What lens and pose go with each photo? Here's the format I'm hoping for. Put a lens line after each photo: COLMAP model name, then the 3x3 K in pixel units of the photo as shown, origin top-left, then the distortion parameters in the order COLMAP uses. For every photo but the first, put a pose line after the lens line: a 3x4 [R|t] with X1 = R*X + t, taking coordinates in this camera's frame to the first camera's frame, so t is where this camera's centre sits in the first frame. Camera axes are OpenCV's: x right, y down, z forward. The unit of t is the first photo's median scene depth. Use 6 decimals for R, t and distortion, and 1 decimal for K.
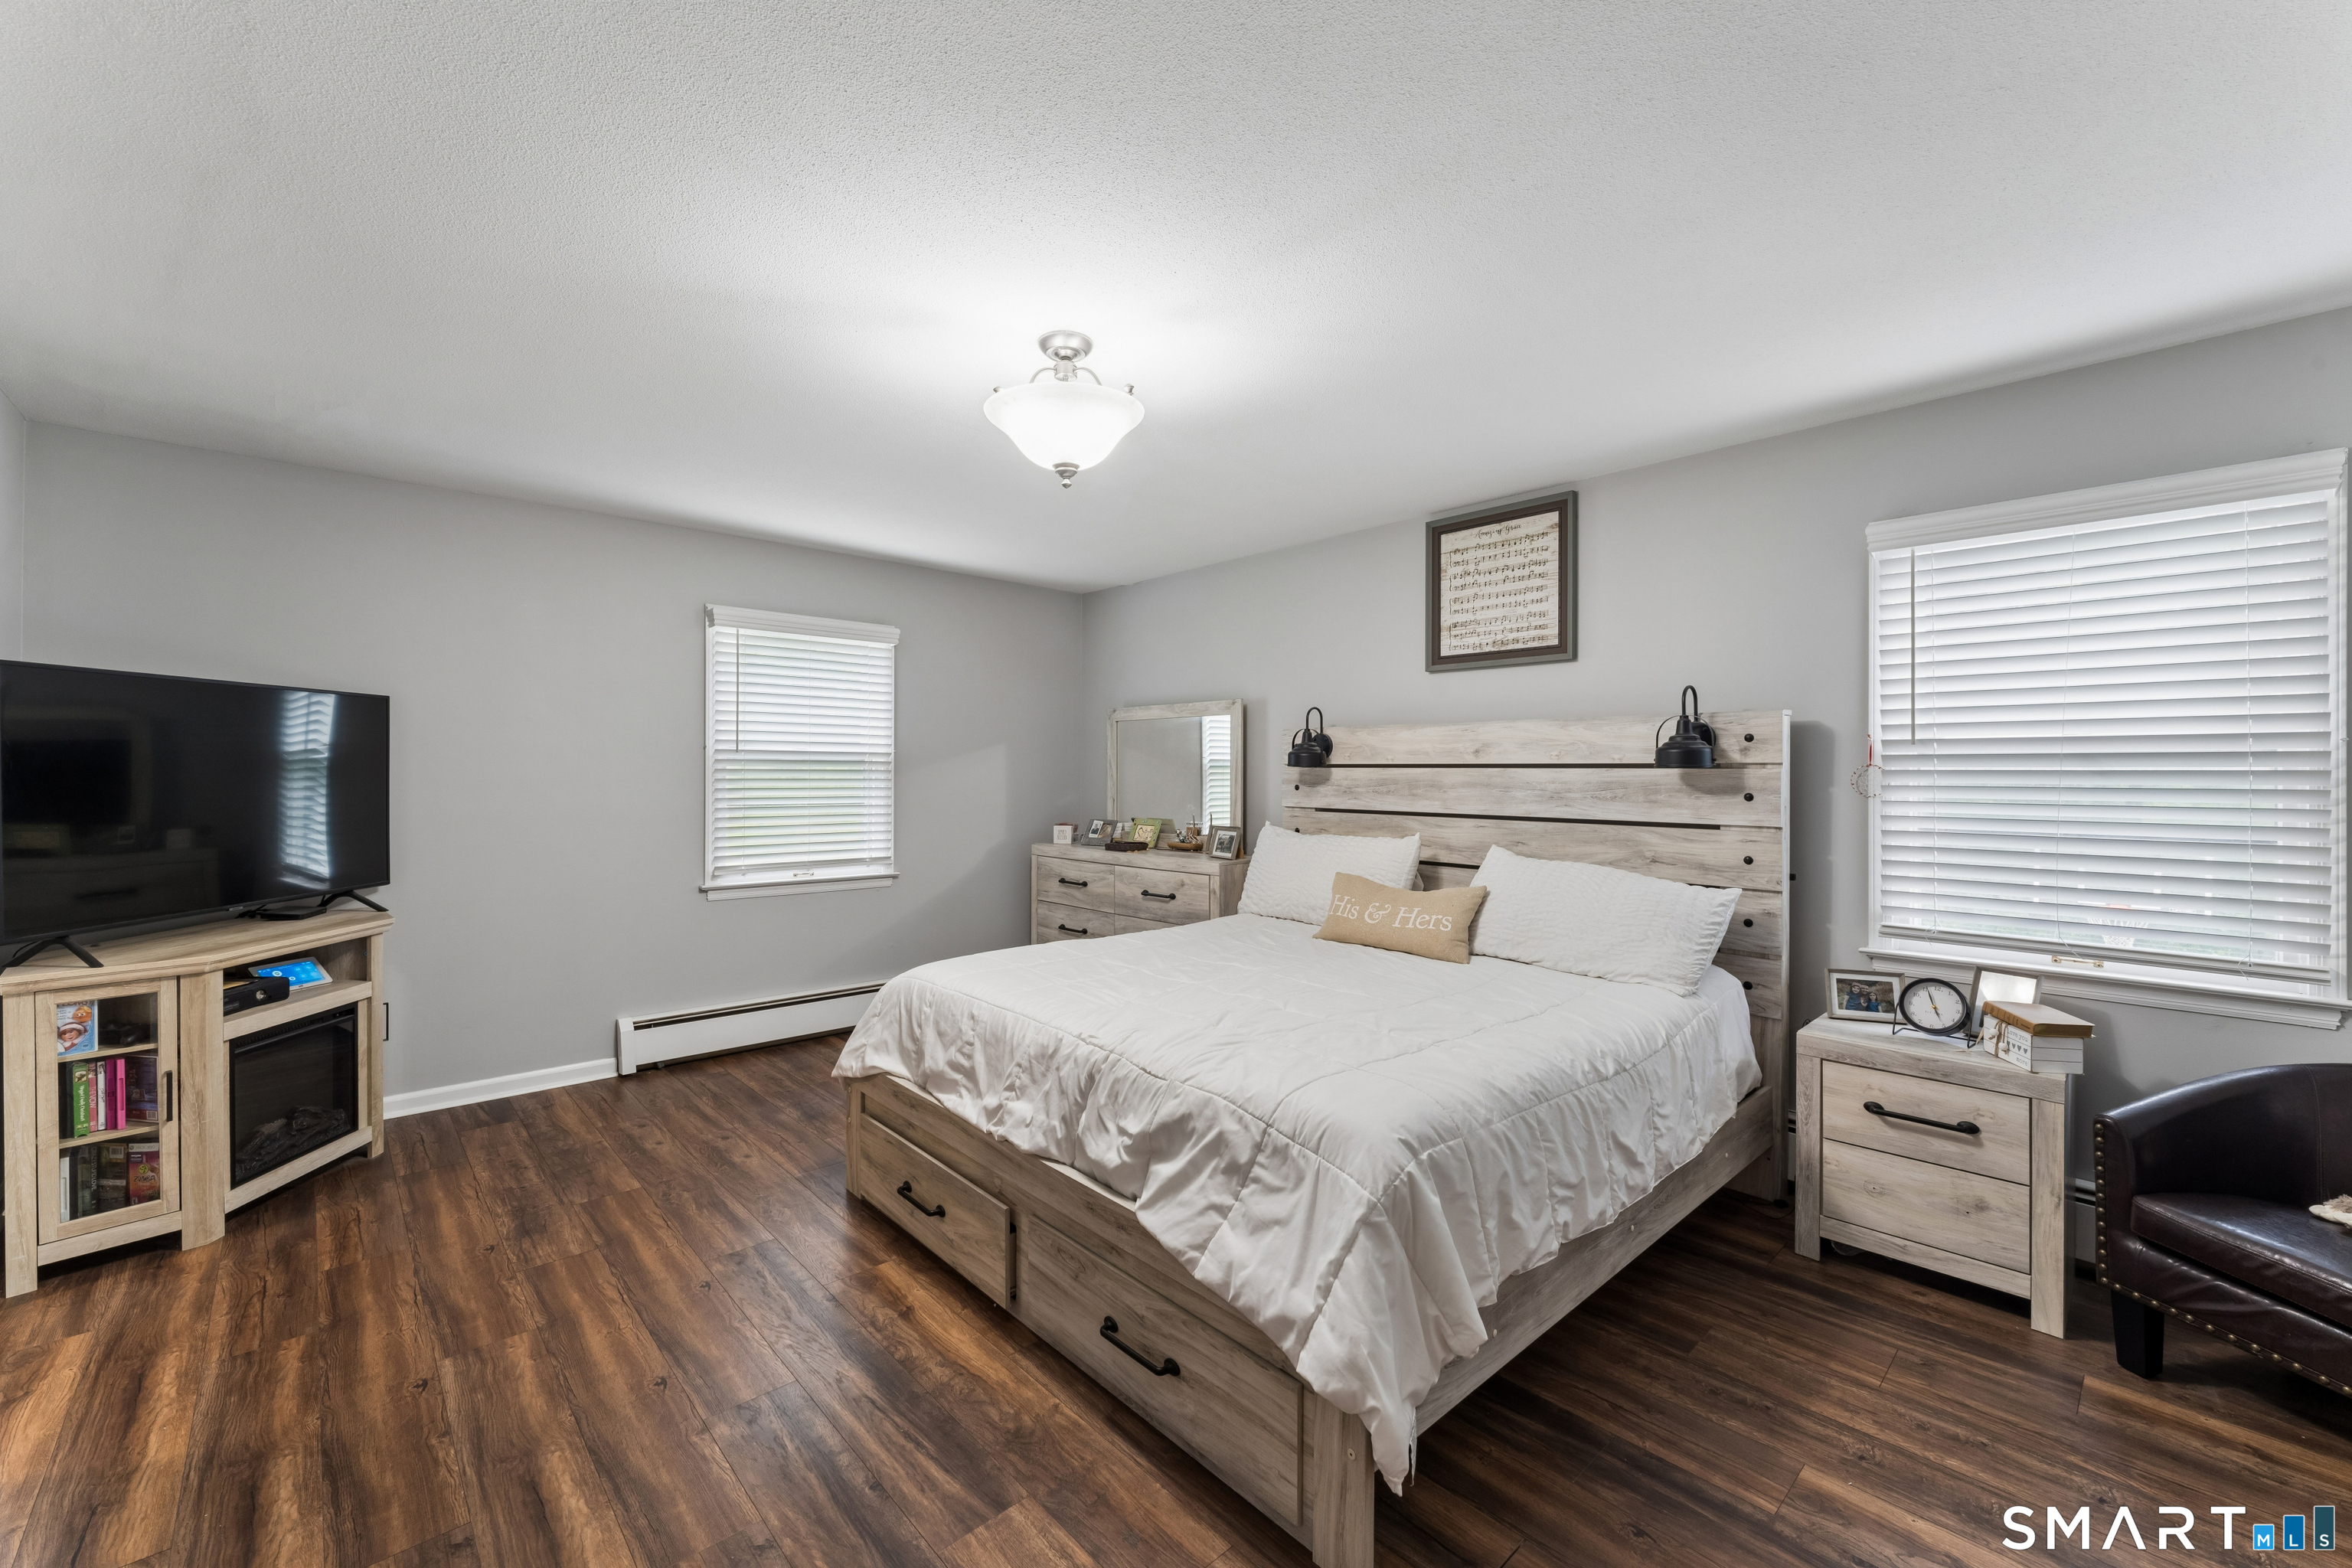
lens RADIAL K [[951.9, 0, 1170.7], [0, 951.9, 779.7], [0, 0, 1]] dist [-0.003012, -0.000630]
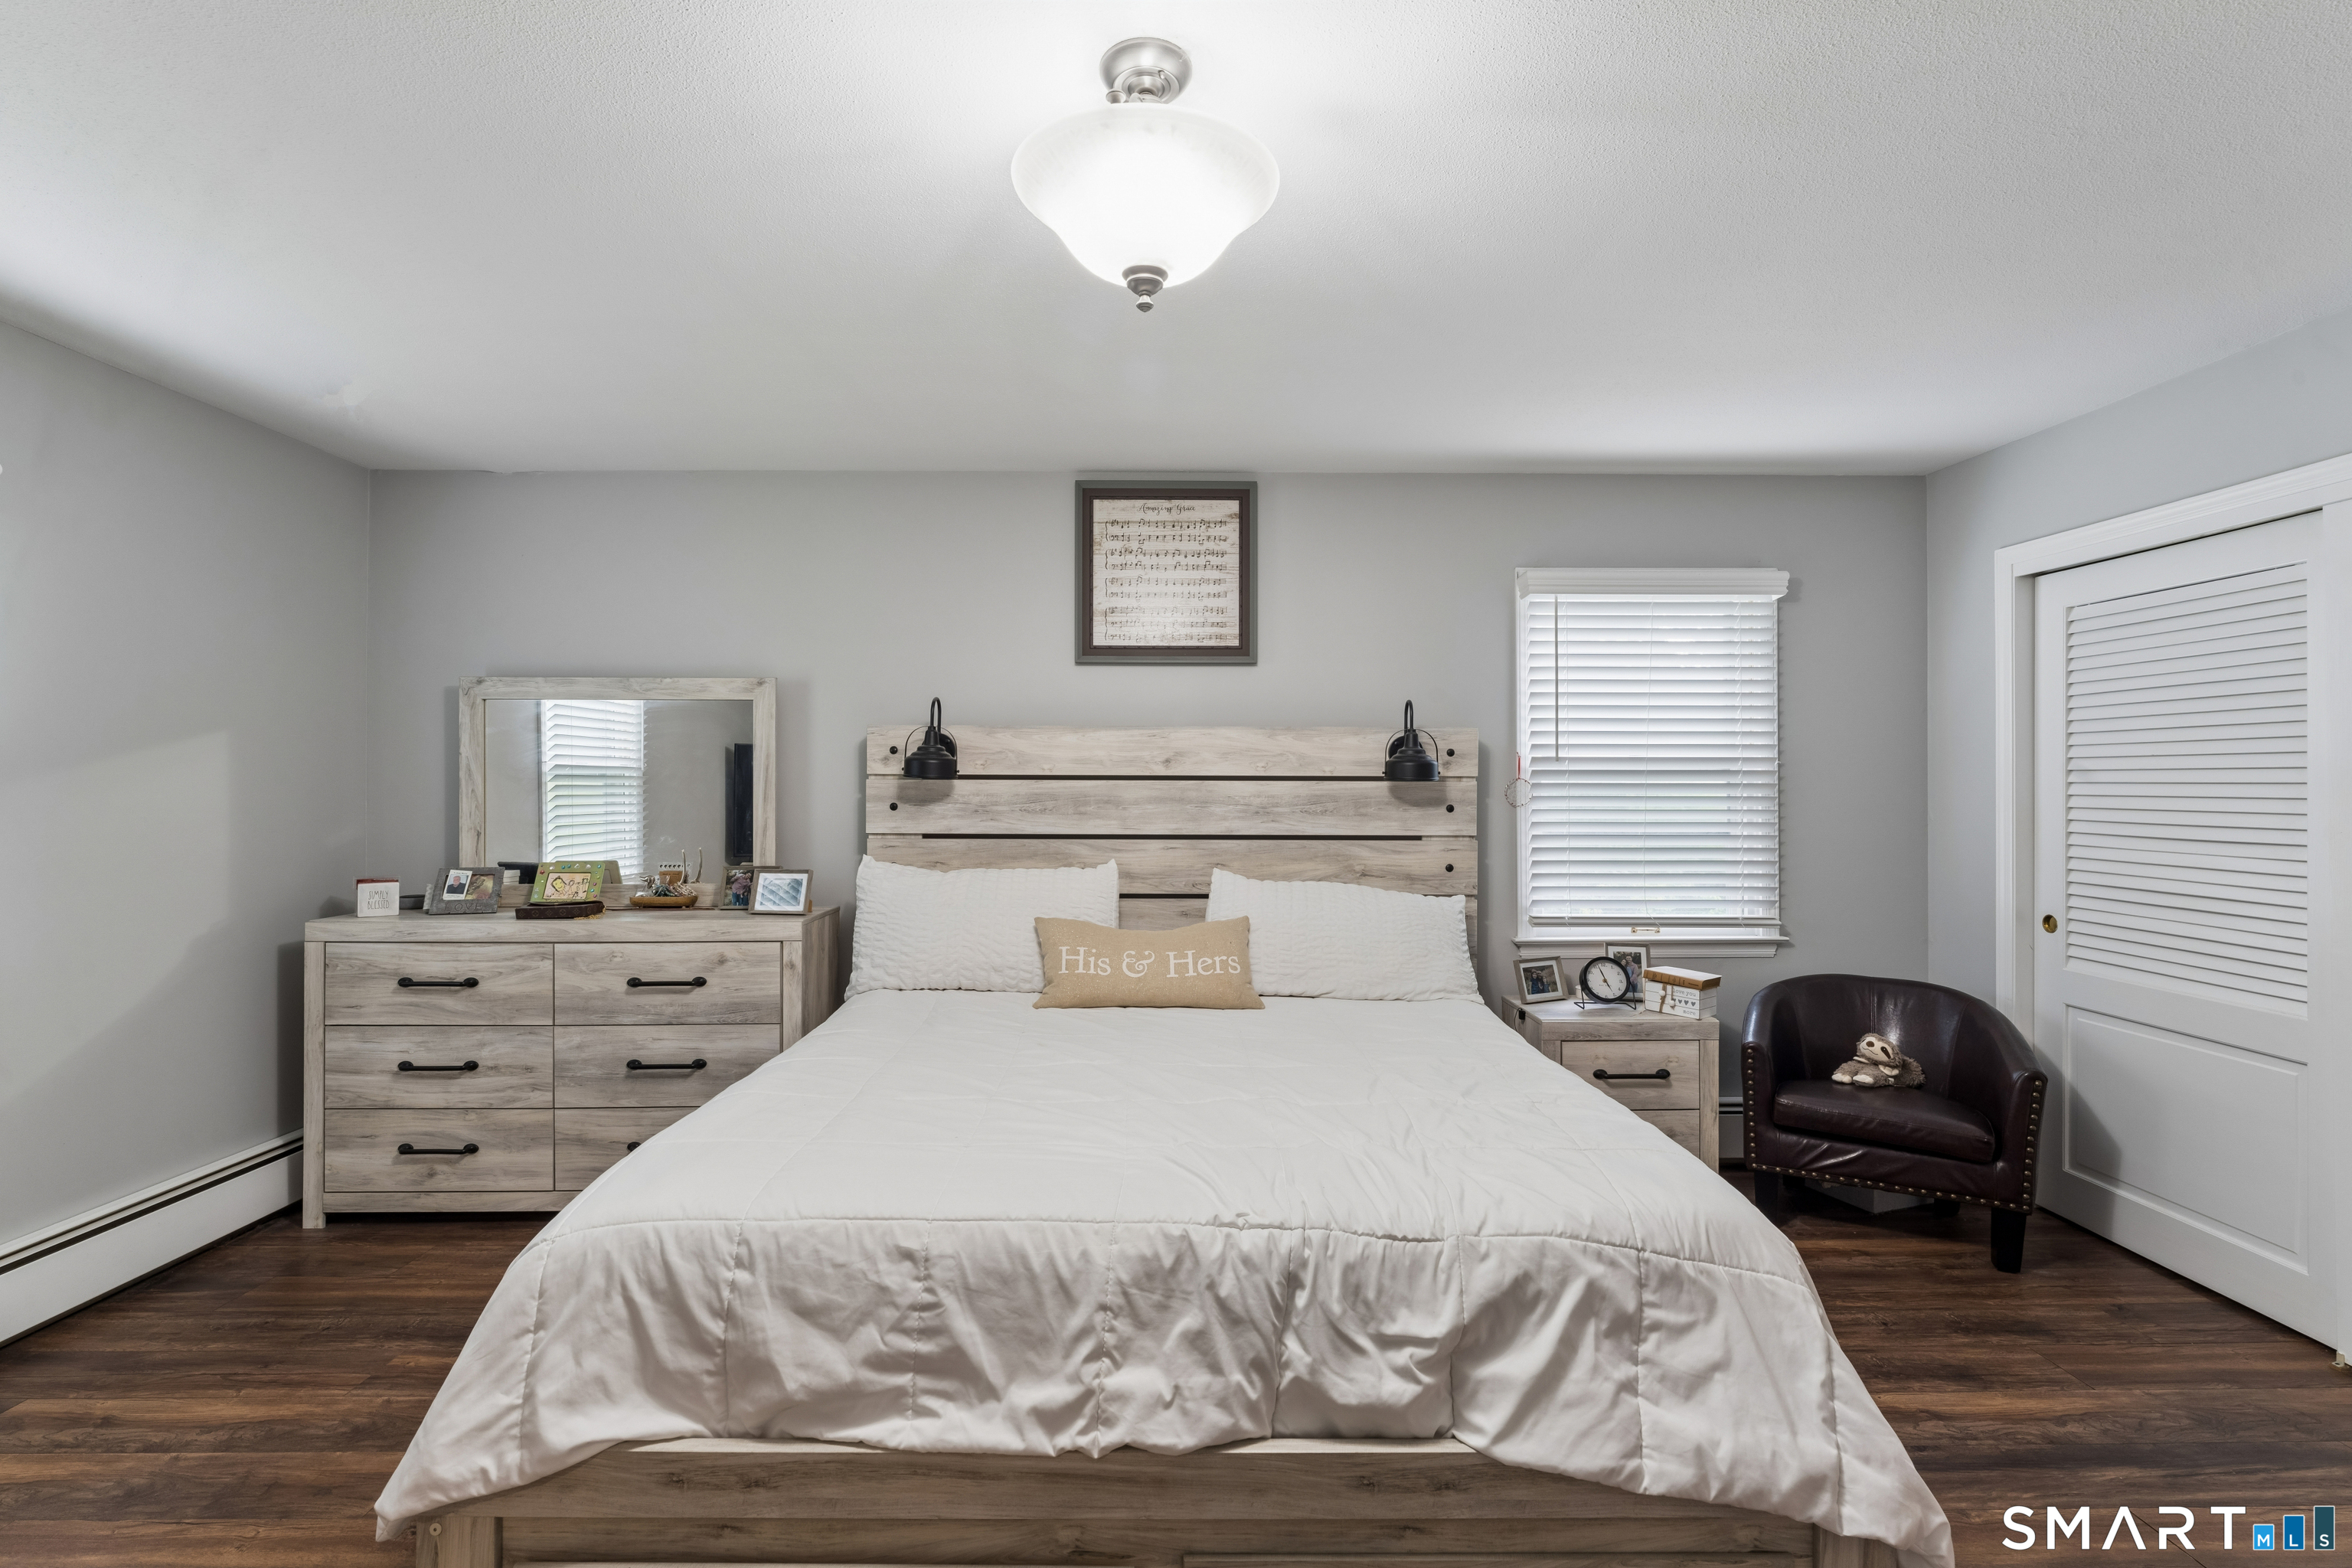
lens RADIAL K [[1068.1, 0, 1176.9], [0, 1068.1, 783.7], [0, 0, 1]] dist [-0.001976, -0.000279]
pose [[0.661503, -0.001326, 0.749942, -0.494283], [0.006564, 0.999970, -0.004022, -0.006646], [-0.749914, 0.007583, 0.661492, 0.445316]]
